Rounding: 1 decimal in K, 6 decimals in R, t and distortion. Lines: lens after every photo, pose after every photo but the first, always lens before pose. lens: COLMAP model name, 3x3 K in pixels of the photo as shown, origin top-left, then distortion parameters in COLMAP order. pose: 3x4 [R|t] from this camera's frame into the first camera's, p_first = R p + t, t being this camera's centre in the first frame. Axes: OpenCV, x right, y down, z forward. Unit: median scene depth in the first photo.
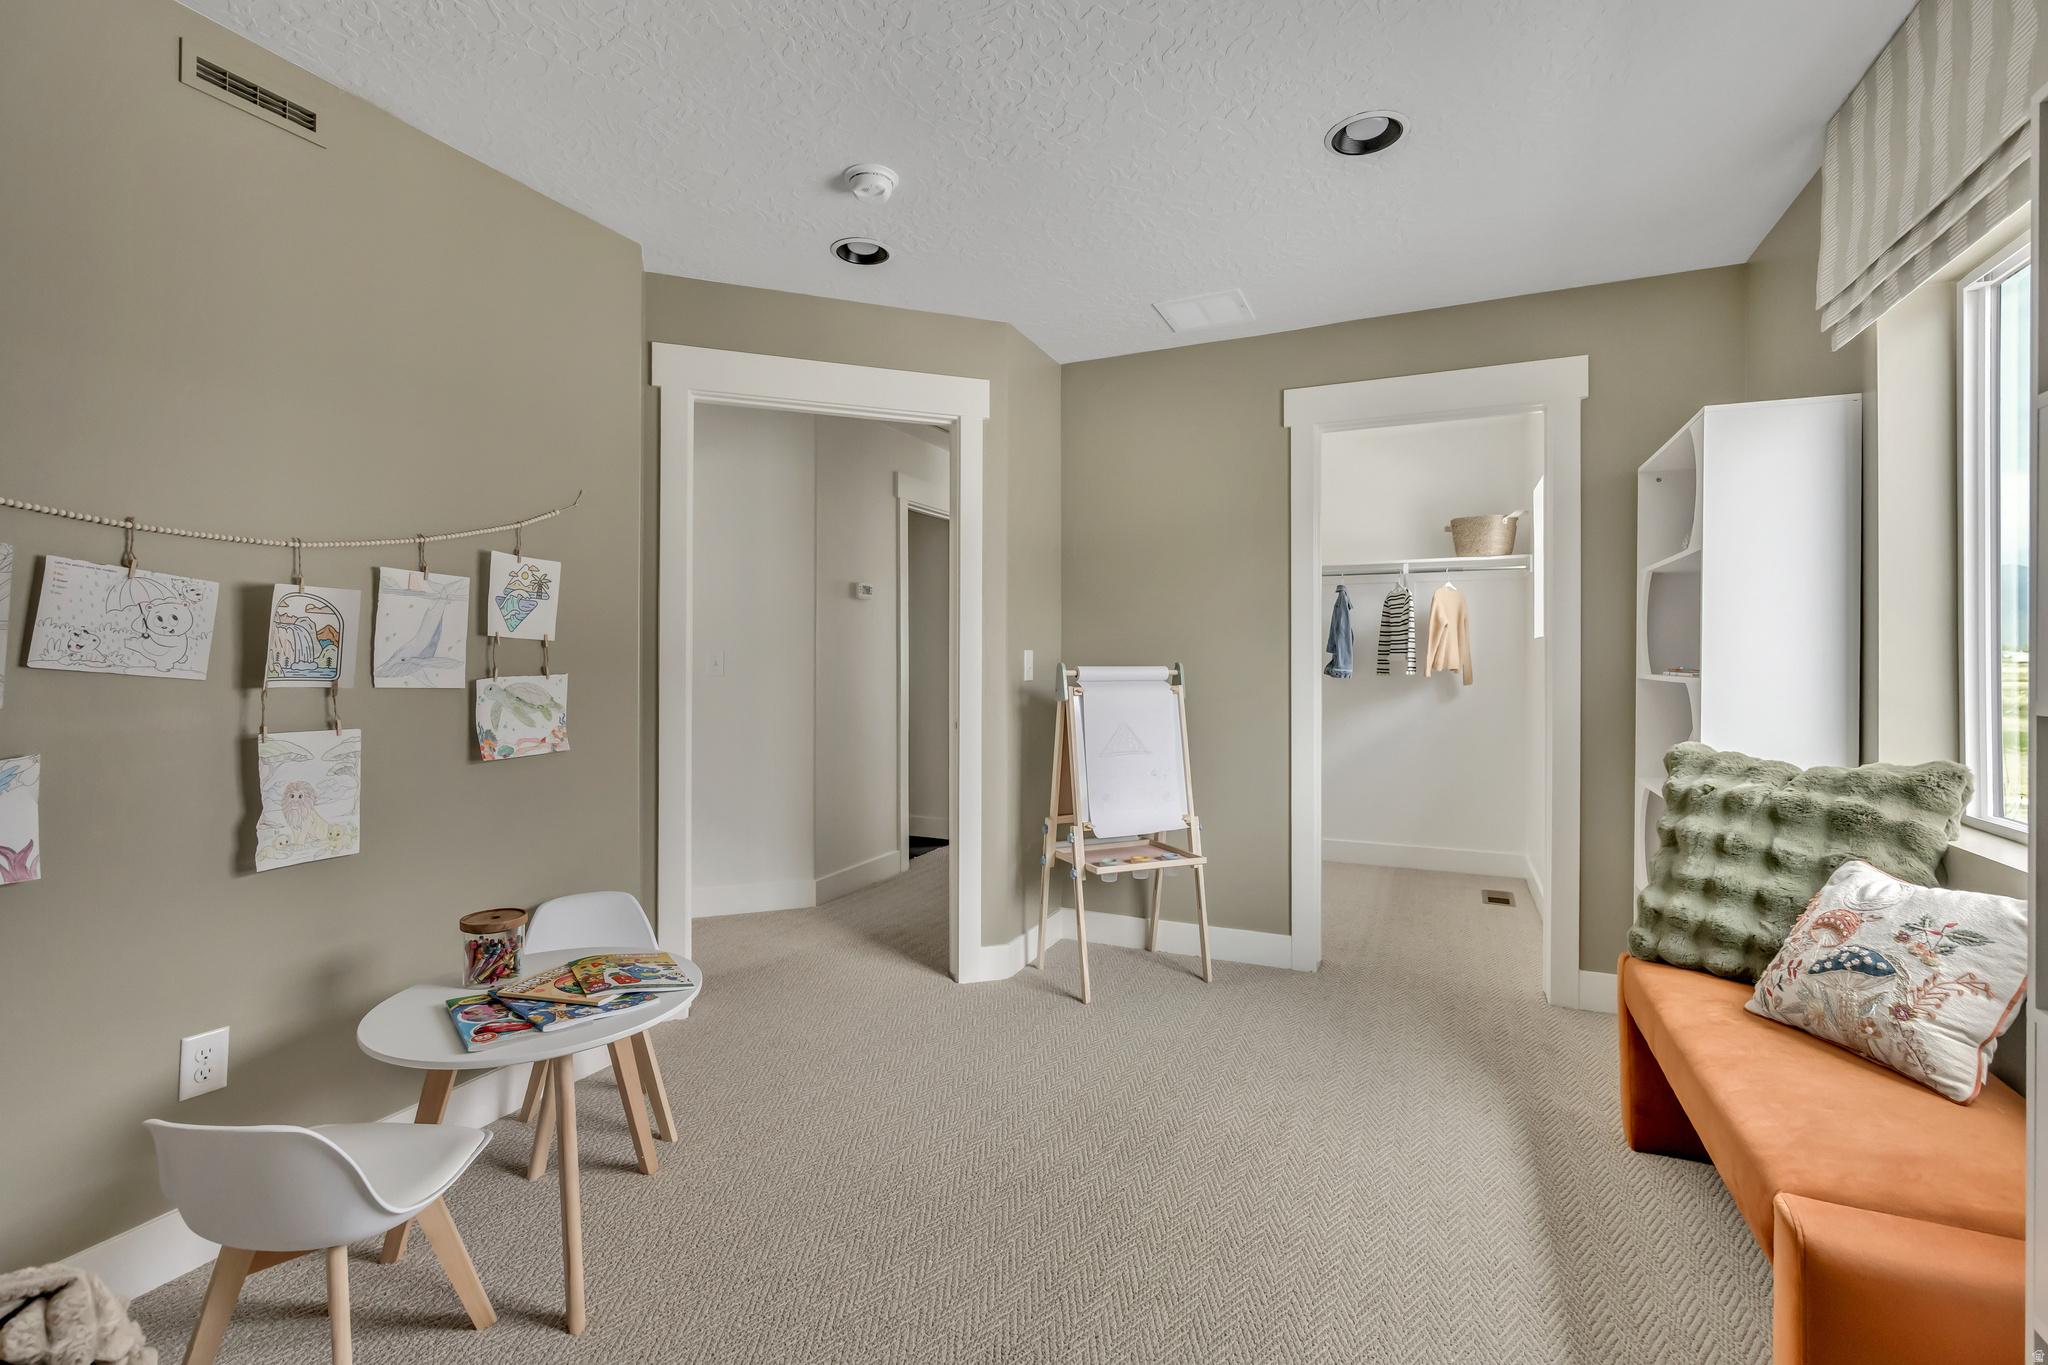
lens RADIAL K [[893.2, 0, 1022.6], [0, 893.2, 671.8], [0, 0, 1]] dist [0.023222, 0.000037]
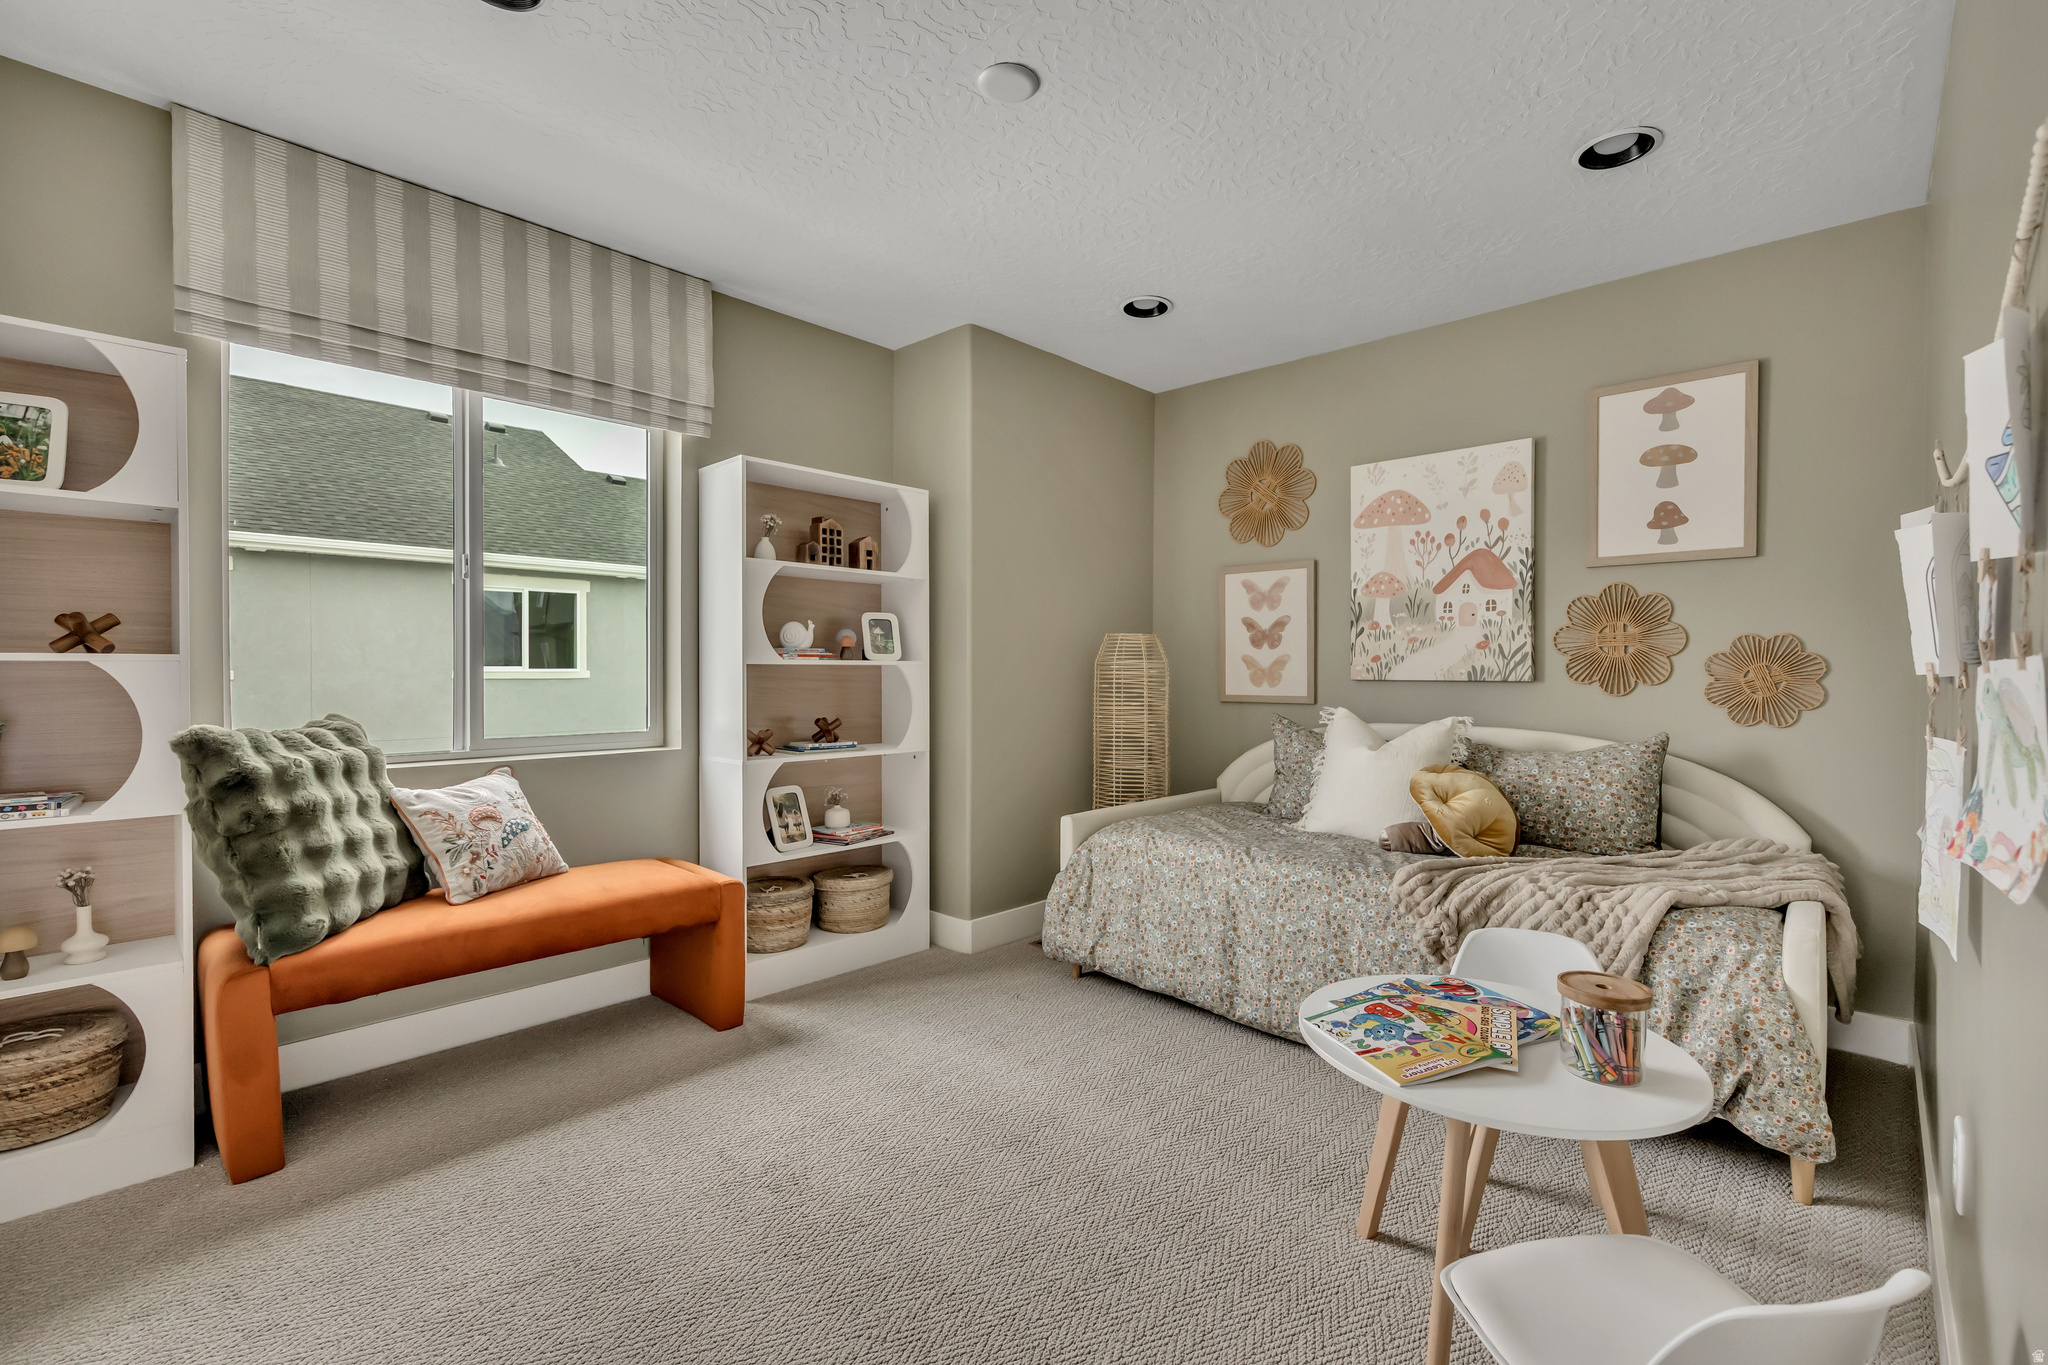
lens RADIAL K [[893.2, 0, 1029.0], [0, 893.2, 677.8], [0, 0, 1]] dist [0.023222, 0.000037]
pose [[-0.943608, -0.004557, 0.331034, -0.396575], [0.001554, 0.999833, 0.018192, 0.008747], [-0.331062, 0.017680, -0.943443, 1.878568]]
